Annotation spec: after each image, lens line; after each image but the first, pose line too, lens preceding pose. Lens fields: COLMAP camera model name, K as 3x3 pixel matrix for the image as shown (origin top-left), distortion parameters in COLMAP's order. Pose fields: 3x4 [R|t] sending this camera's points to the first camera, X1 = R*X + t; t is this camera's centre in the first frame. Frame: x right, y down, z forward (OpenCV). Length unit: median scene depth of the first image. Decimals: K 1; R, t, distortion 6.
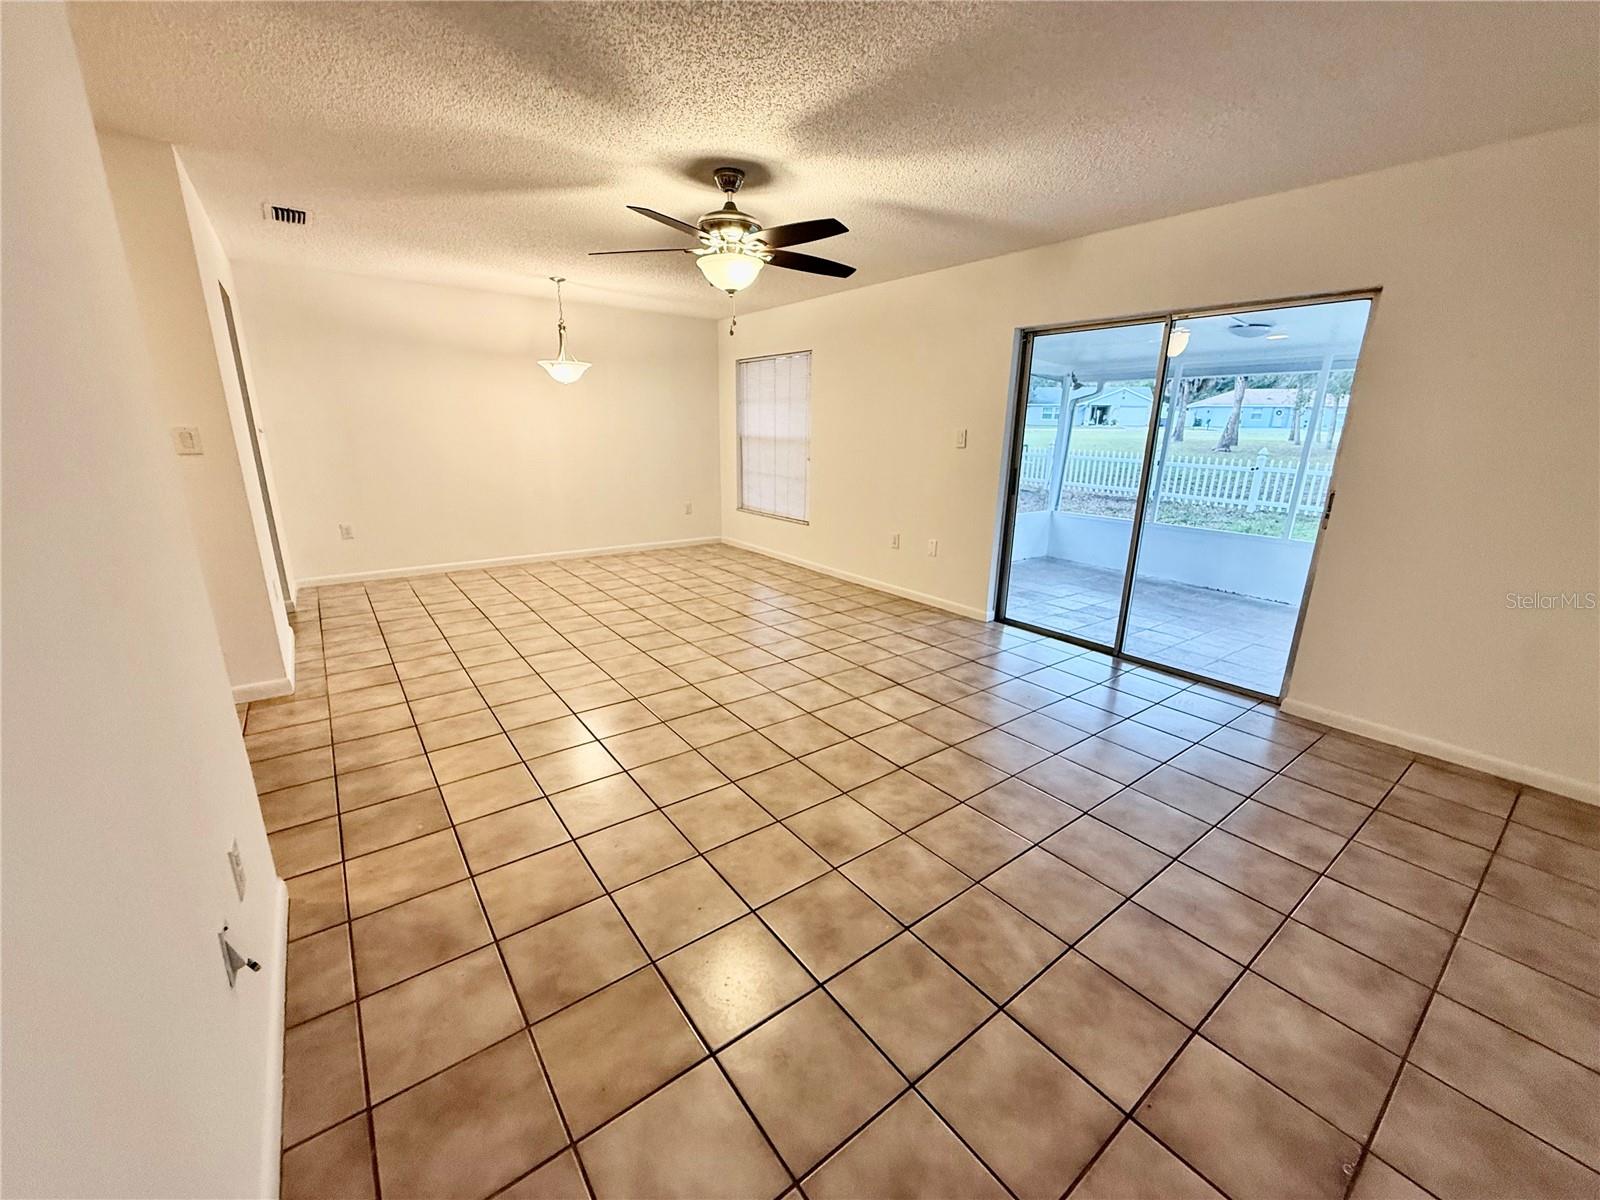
lens RADIAL K [[645.0, 0, 795.3], [0, 645.0, 601.0], [0, 0, 1]] dist [-0.000562, -0.000113]
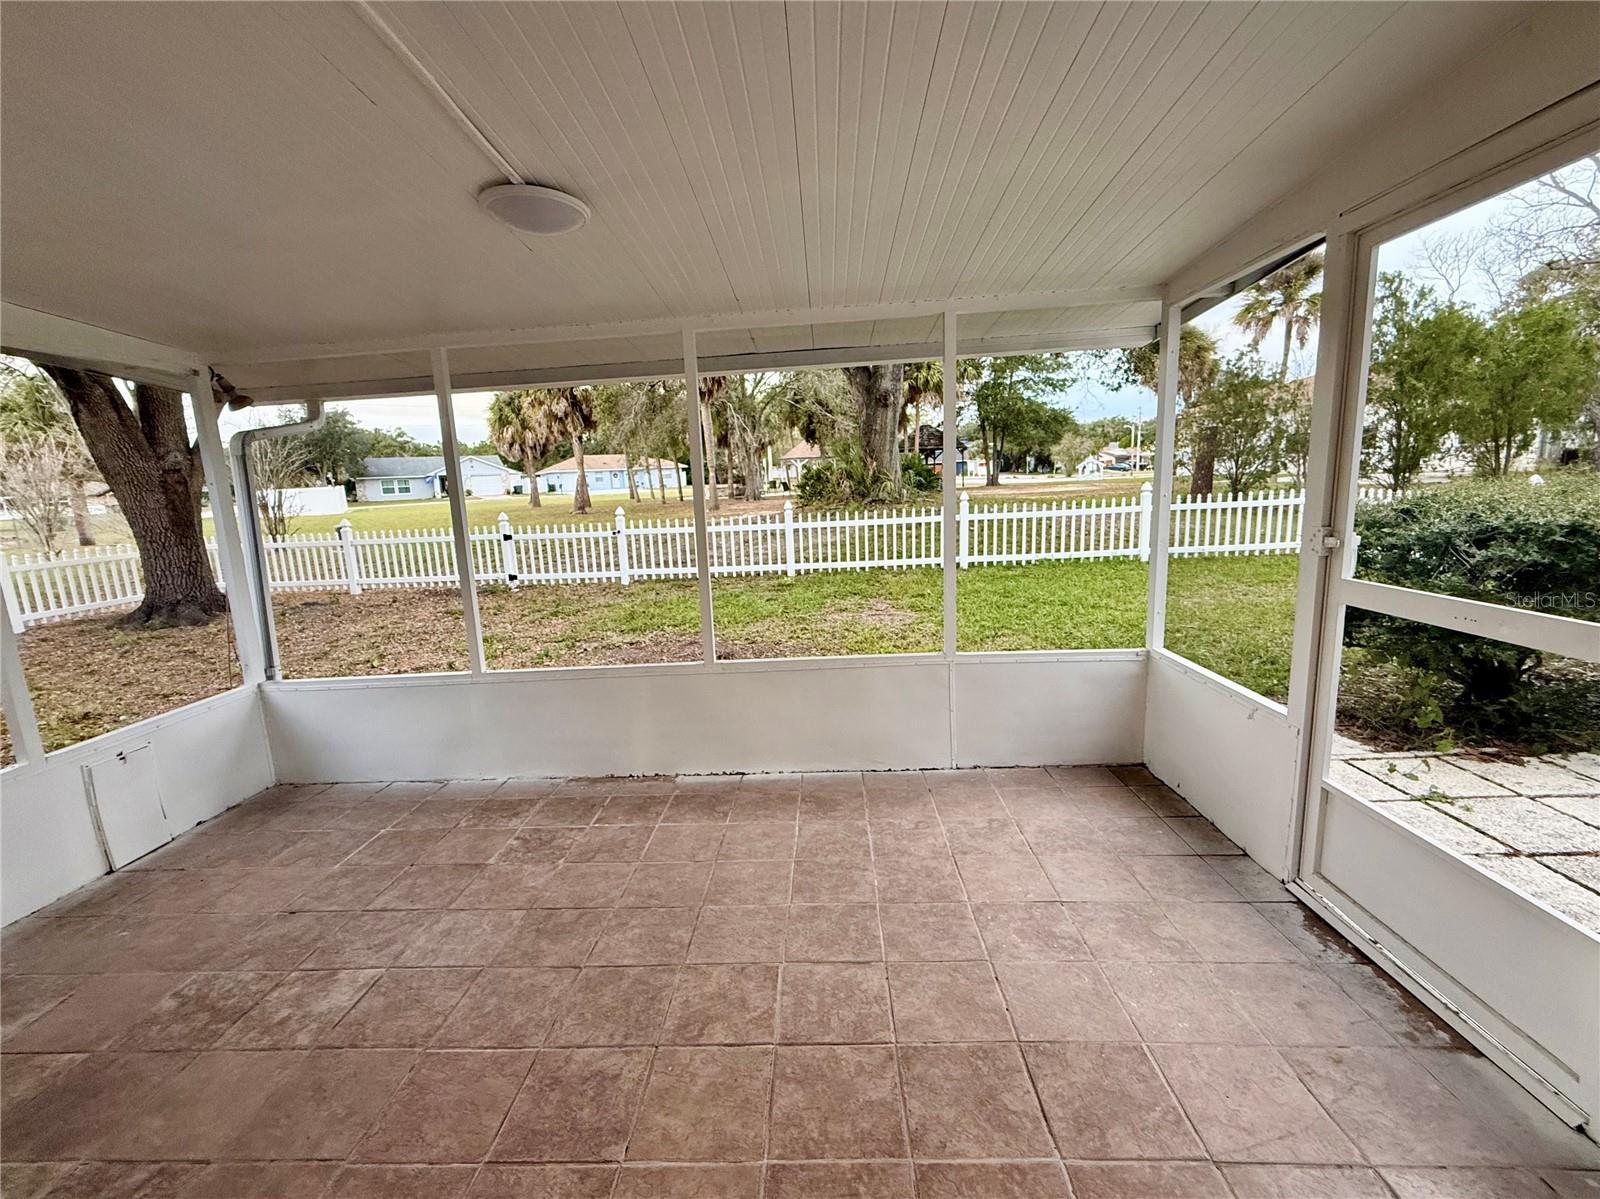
lens RADIAL K [[674.6, 0, 799.2], [0, 674.6, 606.1], [0, 0, 1]] dist [-0.003039, -0.000308]
pose [[0.627746, -0.184643, 0.756203, 0.408136], [0.262779, 0.964699, 0.017411, -0.145219], [-0.732723, 0.187784, 0.654106, 0.605874]]
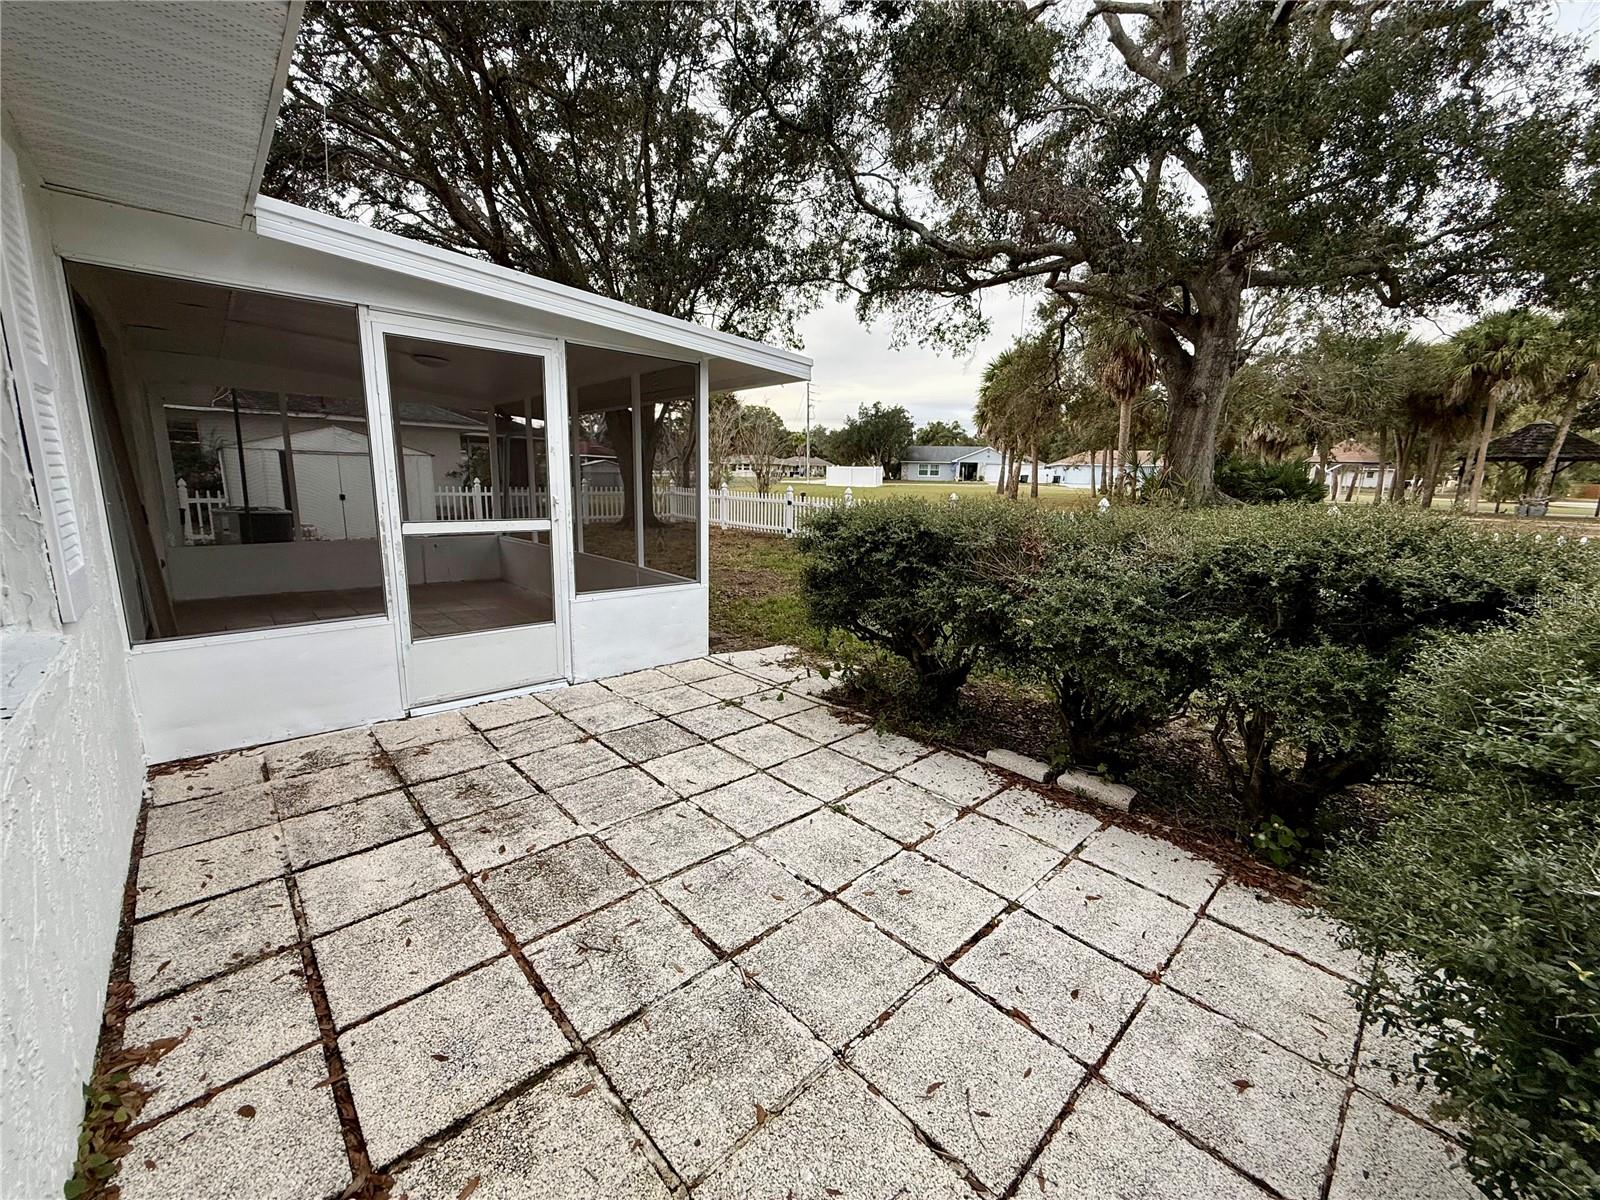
lens RADIAL K [[645.0, 0, 788.3], [0, 645.0, 572.2], [0, 0, 1]] dist [-0.000562, -0.000113]
pose [[0.994995, -0.003007, 0.099880, 1.093647], [0.015458, 0.992146, -0.124130, 0.089021], [-0.098722, 0.125053, 0.987226, -0.130606]]
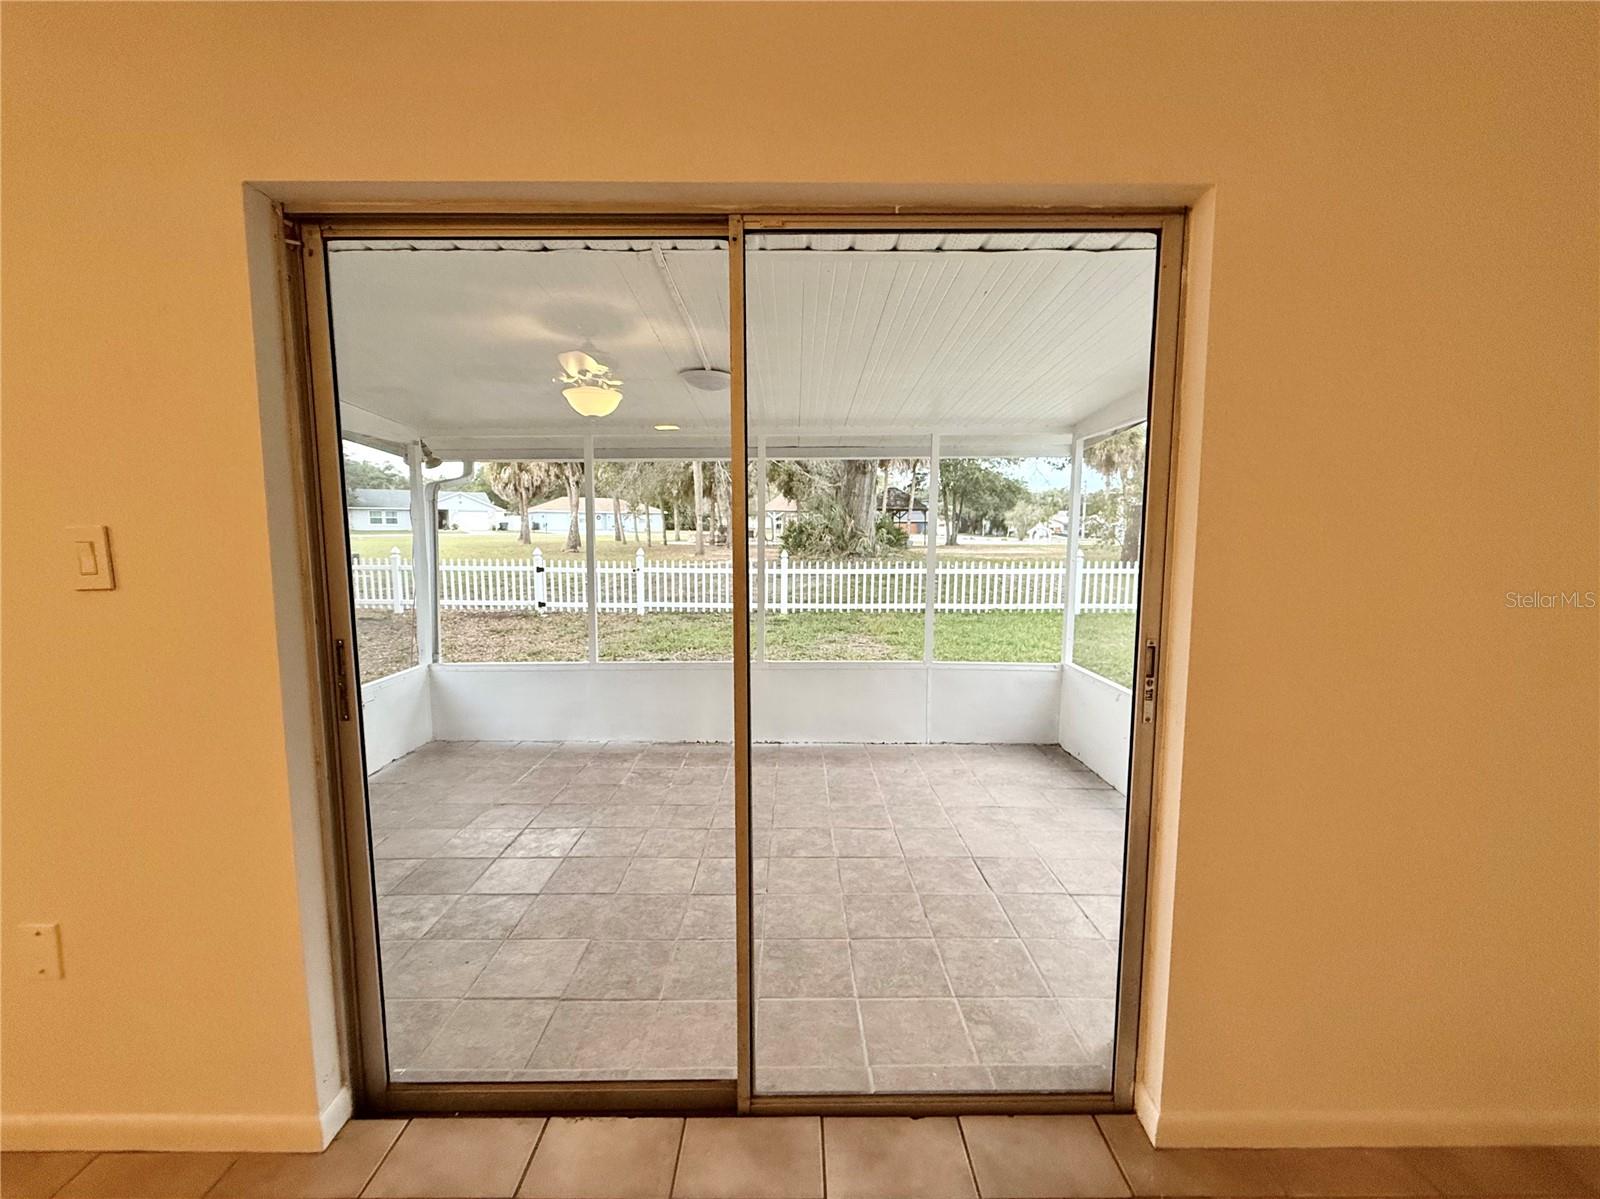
lens RADIAL K [[645.0, 0, 804.1], [0, 645.0, 603.7], [0, 0, 1]] dist [-0.000562, -0.000113]
pose [[0.588550, -0.101745, 0.802033, 0.186104], [0.222437, 0.974141, -0.039651, -0.133729], [-0.777259, 0.201738, 0.595962, 0.522282]]
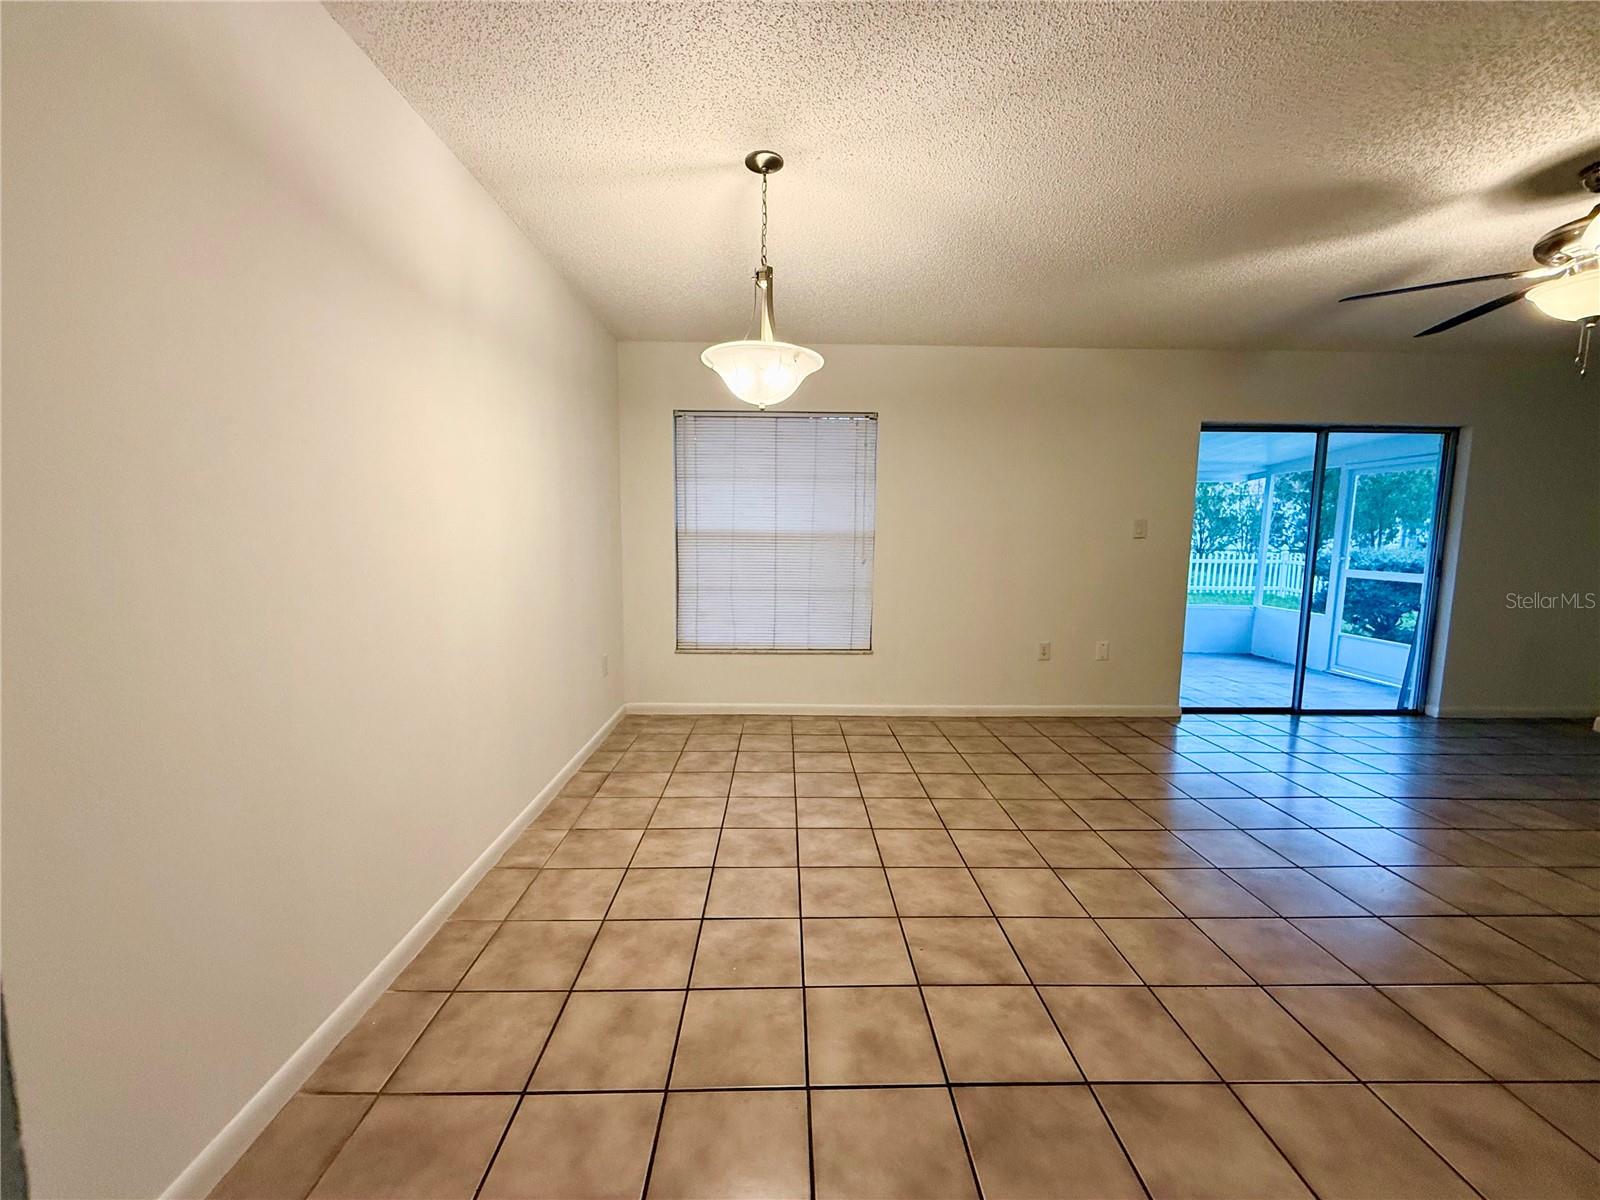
lens RADIAL K [[645.0, 0, 791.6], [0, 645.0, 596.8], [0, 0, 1]] dist [-0.000562, -0.000113]
pose [[0.576871, -0.088277, 0.812051, -0.677809], [0.215061, 0.975482, -0.046734, -0.188691], [-0.788015, 0.201600, 0.581712, 0.752221]]
